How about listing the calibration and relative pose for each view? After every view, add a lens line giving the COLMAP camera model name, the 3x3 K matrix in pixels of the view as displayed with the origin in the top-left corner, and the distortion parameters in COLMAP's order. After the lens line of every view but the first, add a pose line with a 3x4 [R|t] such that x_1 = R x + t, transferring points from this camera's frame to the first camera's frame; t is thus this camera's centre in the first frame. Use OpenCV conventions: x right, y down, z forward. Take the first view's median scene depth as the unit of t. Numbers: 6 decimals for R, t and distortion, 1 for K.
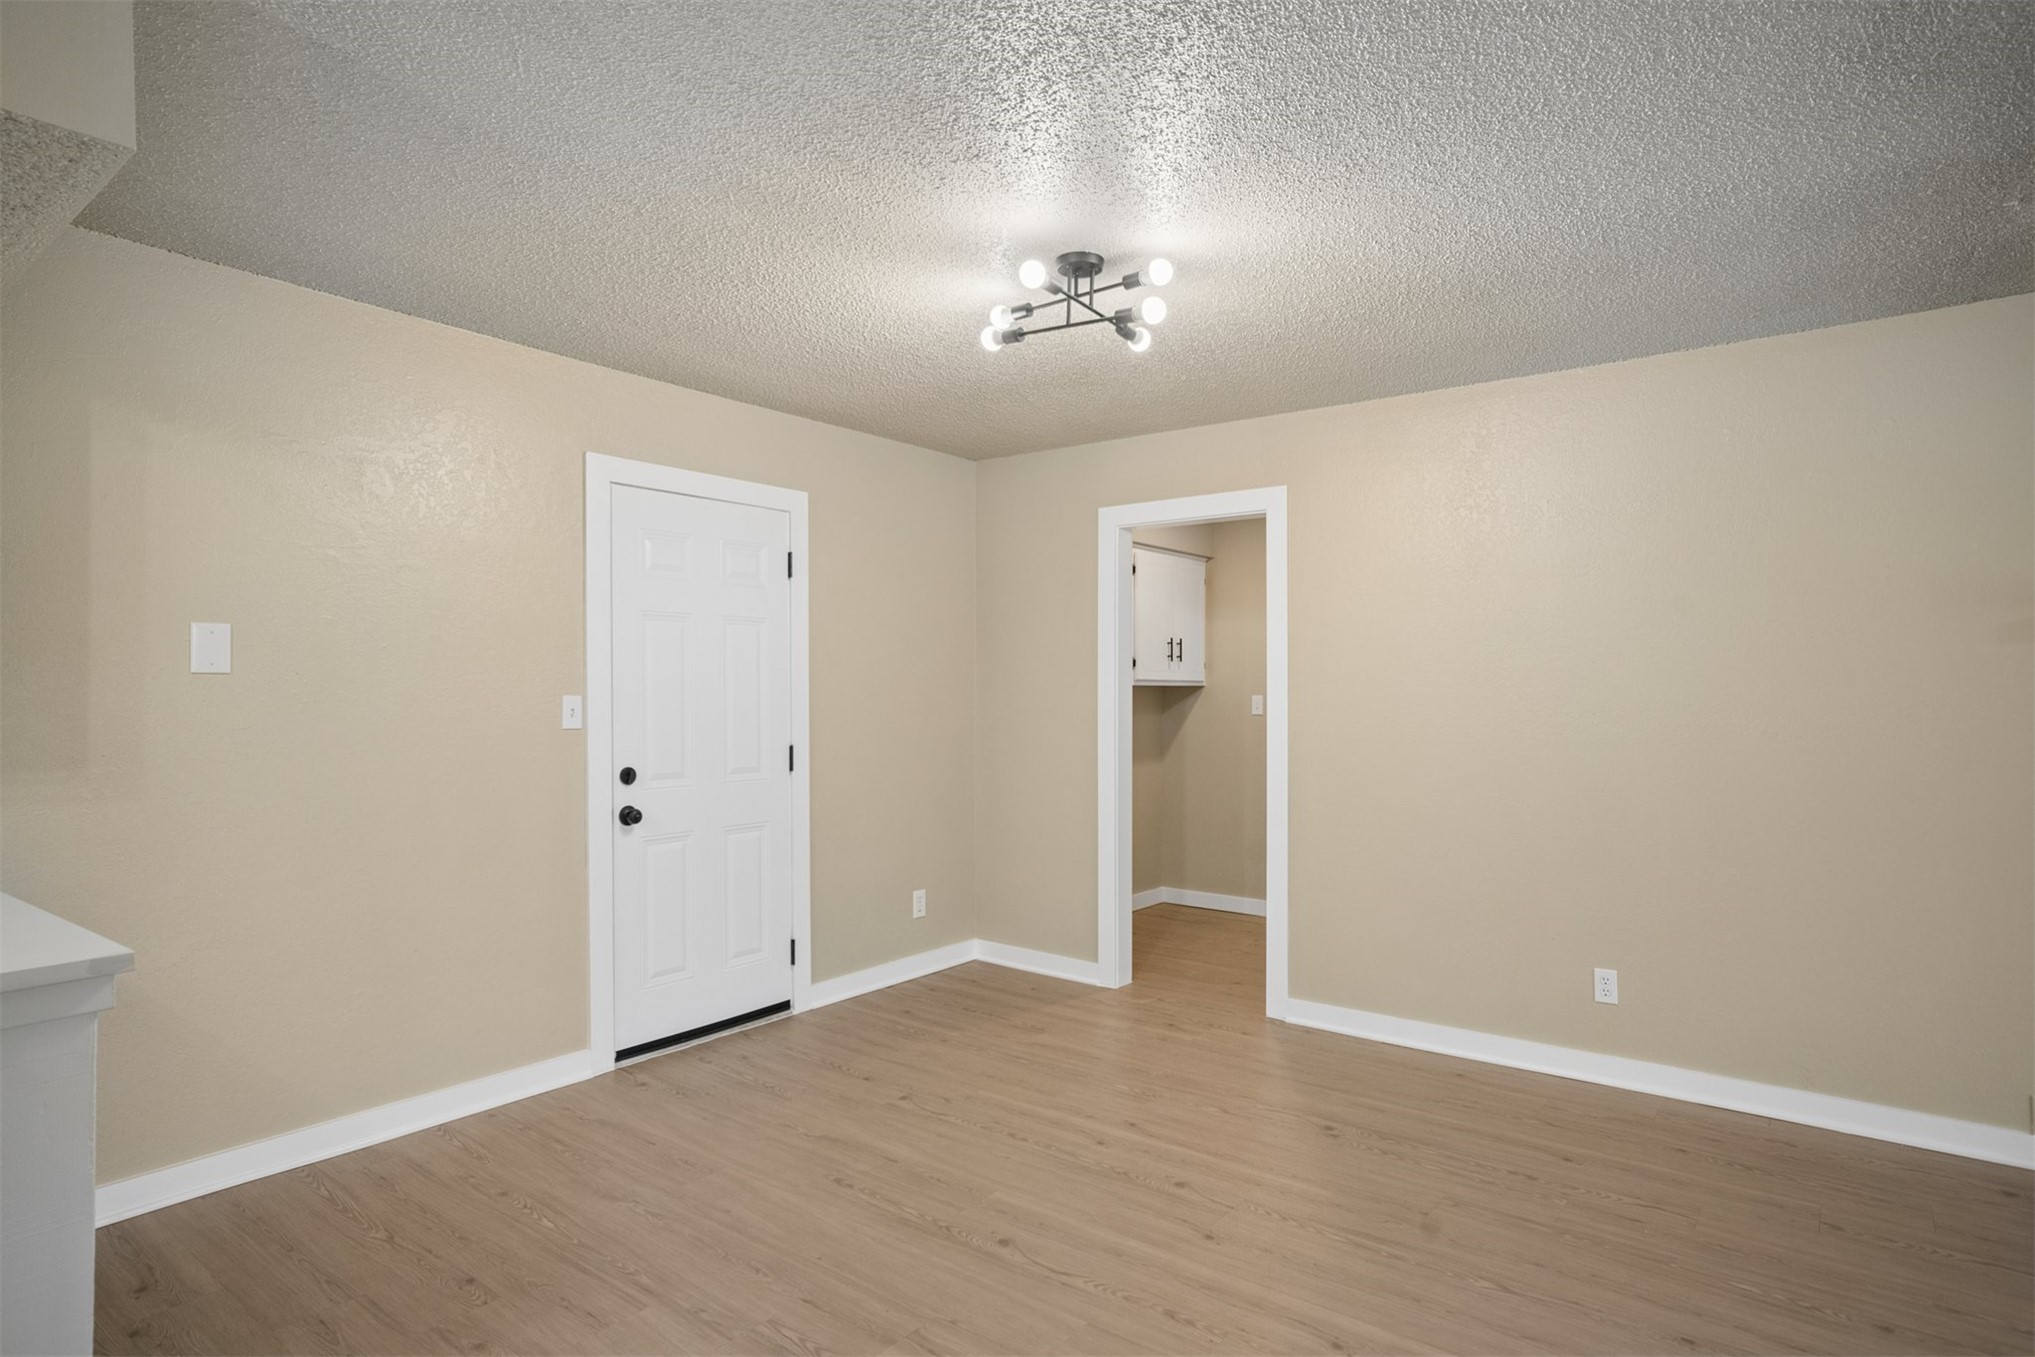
lens RADIAL K [[1096.6, 0, 1029.6], [0, 1096.6, 695.9], [0, 0, 1]] dist [-0.013061, 0.013050]
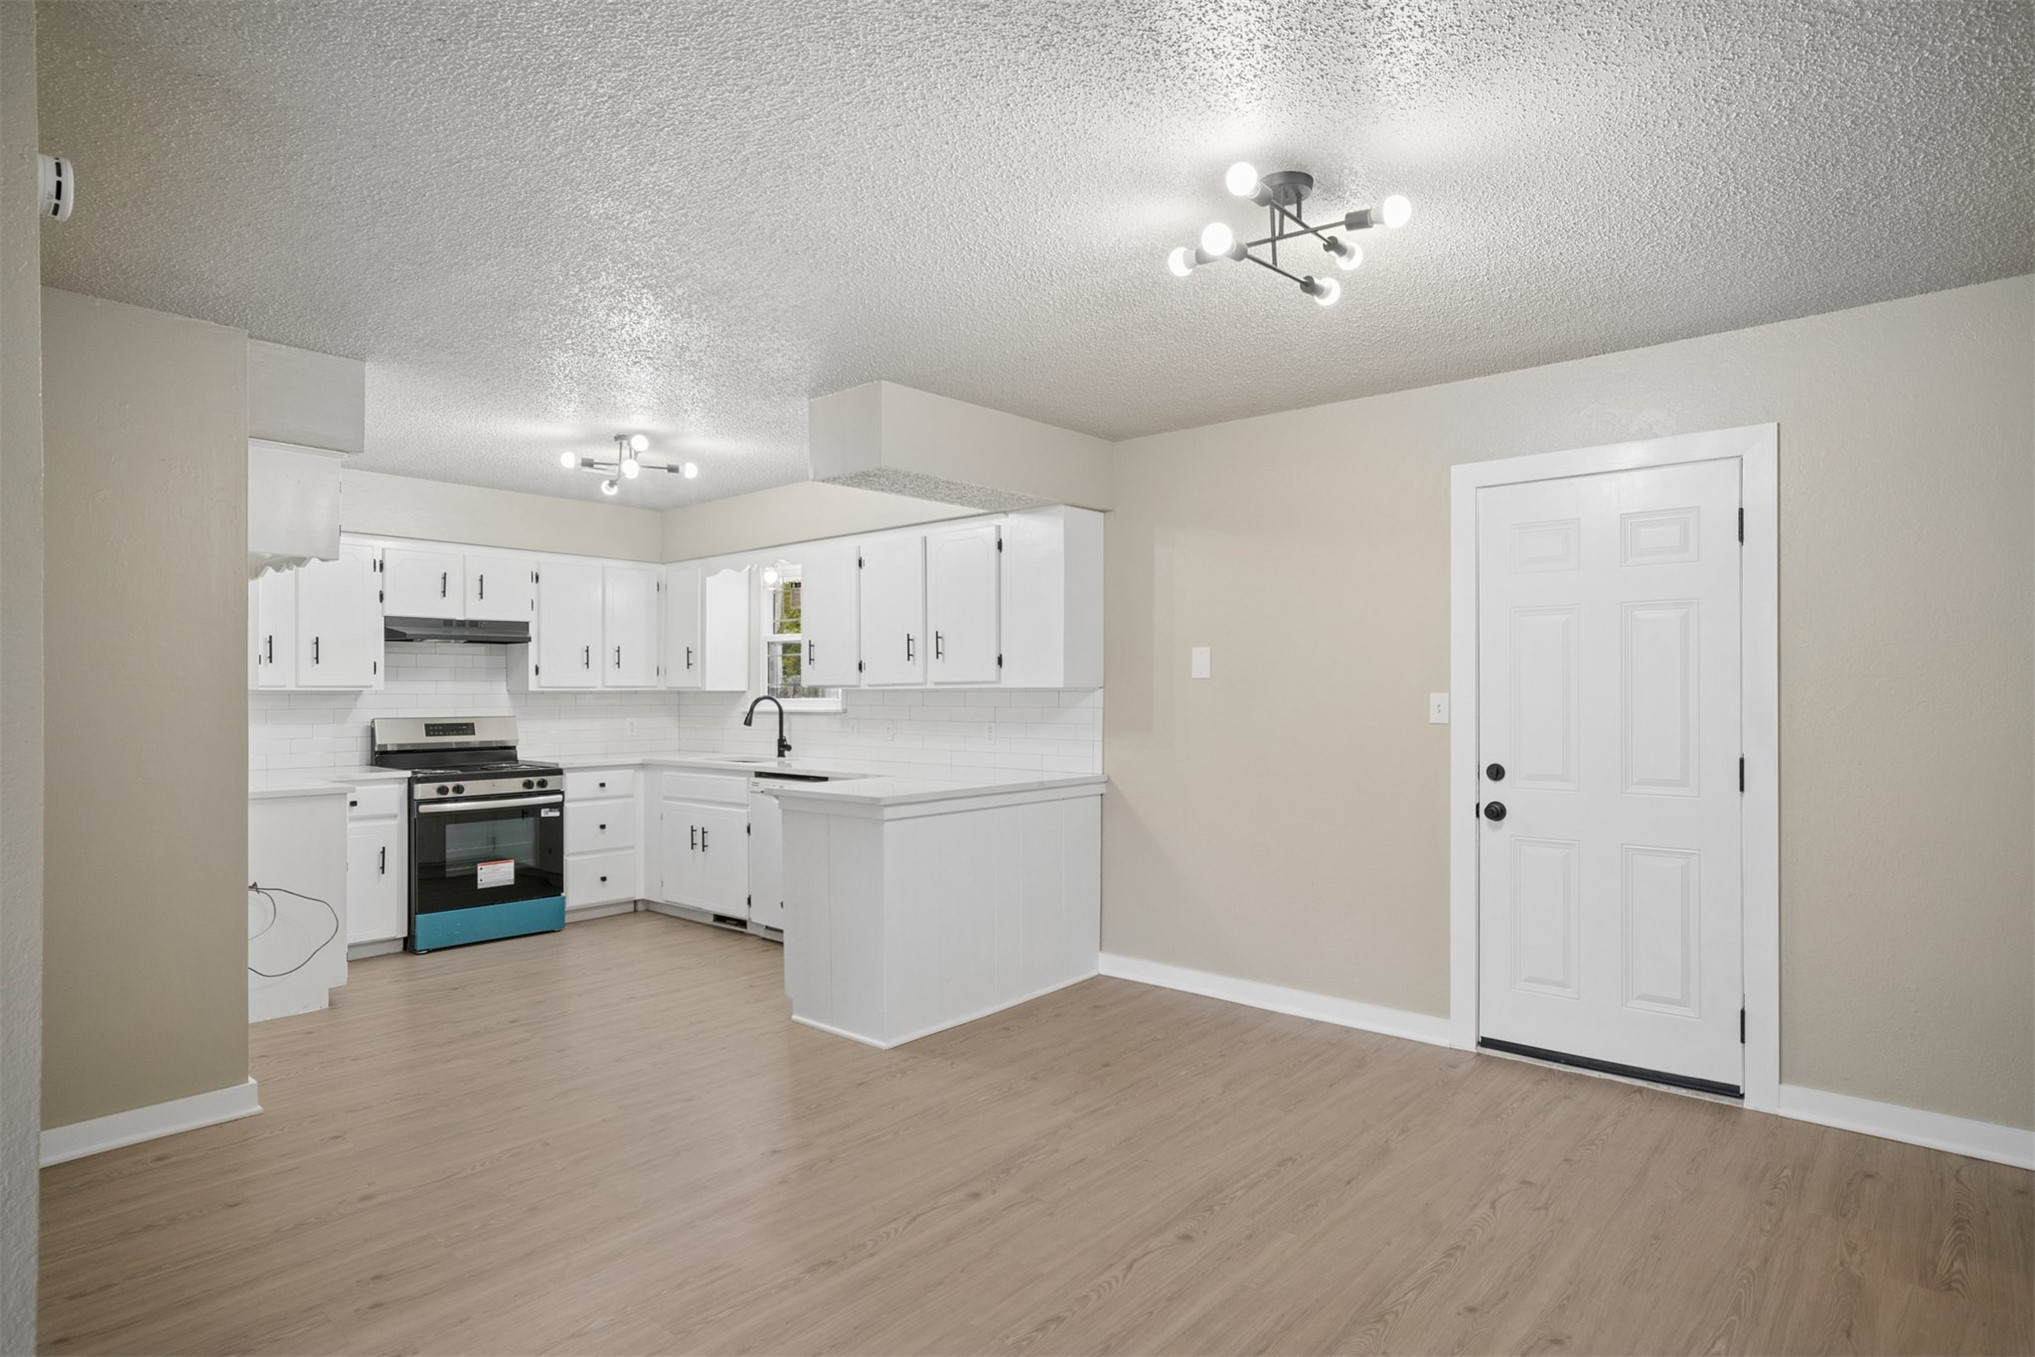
lens RADIAL K [[1096.6, 0, 1026.1], [0, 1096.6, 690.0], [0, 0, 1]] dist [-0.013061, 0.013050]
pose [[-0.059187, 0.000210, -0.998247, 0.582024], [-0.005380, 0.999985, 0.000529, -0.001218], [0.998232, 0.005402, -0.059185, 0.537455]]
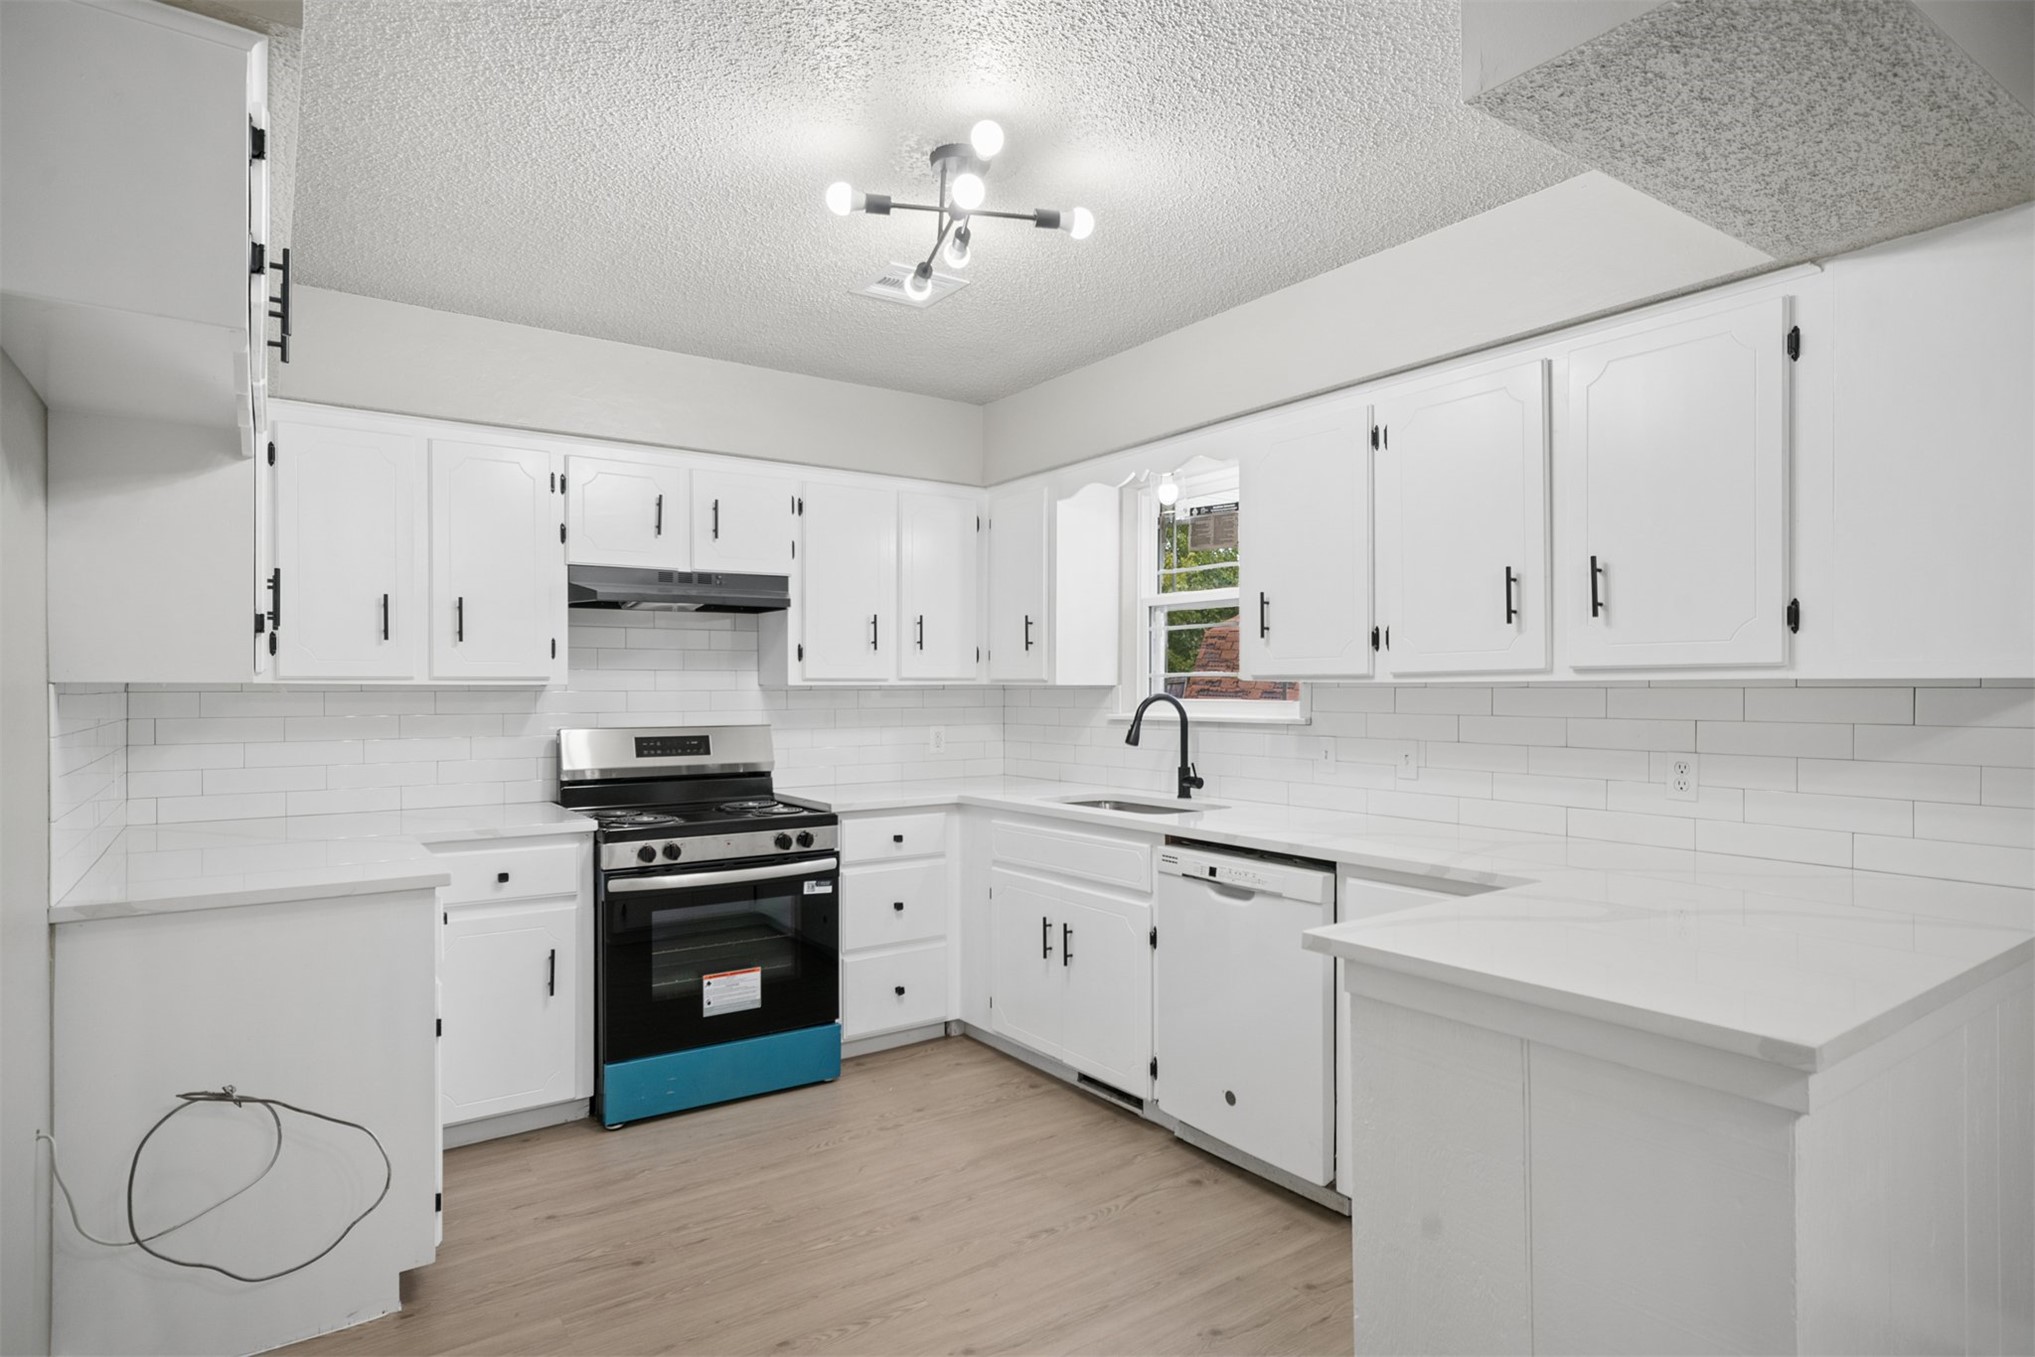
lens RADIAL K [[1096.6, 0, 1026.1], [0, 1096.6, 684.5], [0, 0, 1]] dist [-0.013061, 0.013050]
pose [[-0.296186, 0.001408, -0.955129, 0.005827], [-0.005072, 0.999982, 0.003047, -0.000463], [0.955117, 0.005747, -0.296173, 0.262866]]
